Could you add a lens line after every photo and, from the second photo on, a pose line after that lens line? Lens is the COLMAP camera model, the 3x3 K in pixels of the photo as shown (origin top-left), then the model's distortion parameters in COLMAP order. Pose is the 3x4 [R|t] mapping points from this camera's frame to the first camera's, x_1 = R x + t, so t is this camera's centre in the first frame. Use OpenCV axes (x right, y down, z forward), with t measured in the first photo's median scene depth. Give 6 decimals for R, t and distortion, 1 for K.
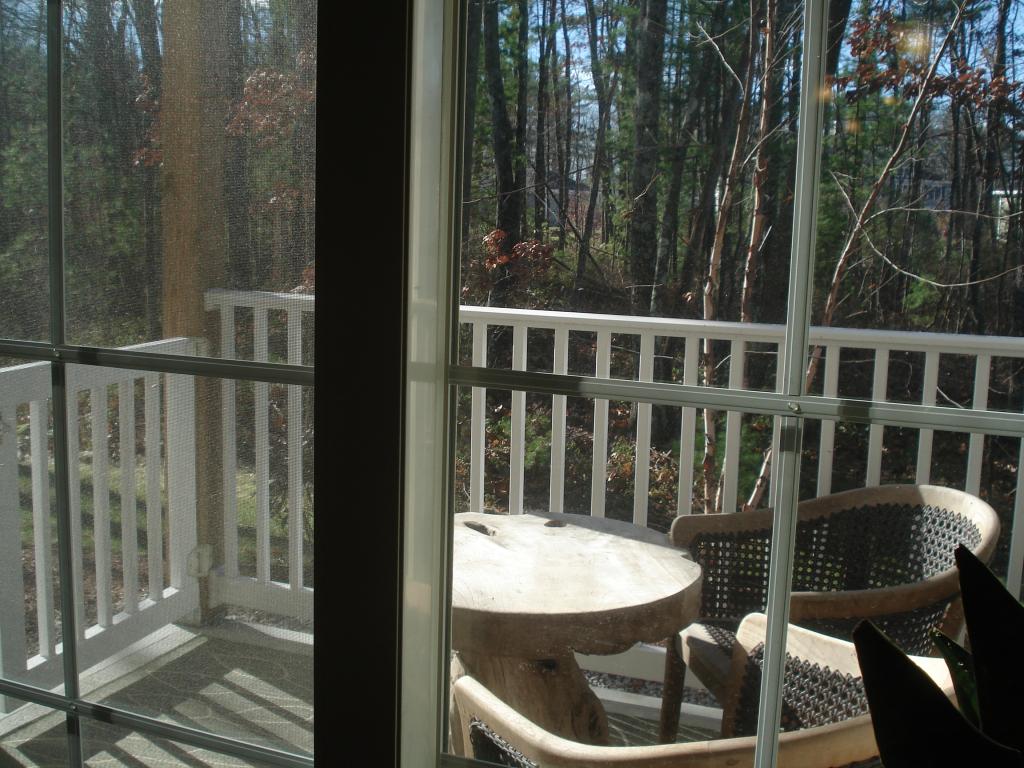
lens RADIAL K [[1139.8, 0, 516.5], [0, 1139.8, 384.6], [0, 0, 1]] dist [-0.109467, 0.000000]
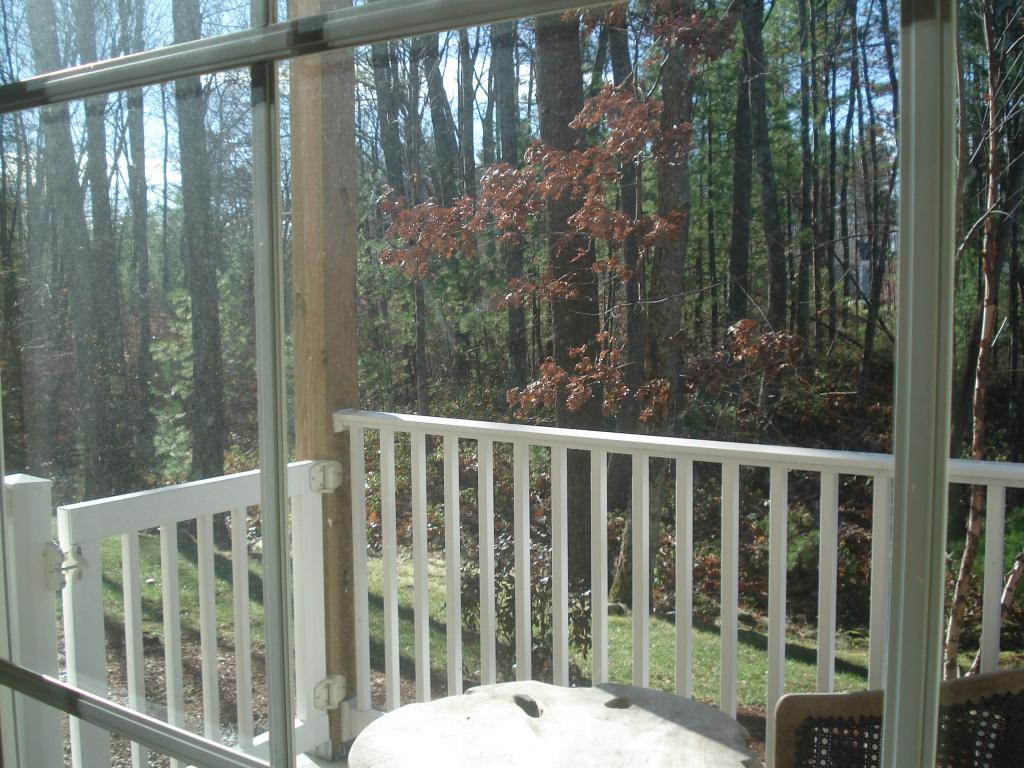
lens RADIAL K [[1139.8, 0, 508.2], [0, 1139.8, 380.1], [0, 0, 1]] dist [-0.109467, 0.000000]
pose [[0.960231, -0.015785, -0.278760, 0.136024], [-0.004283, 0.997451, -0.071233, -0.040758], [0.279174, 0.069594, 0.957715, 0.106222]]
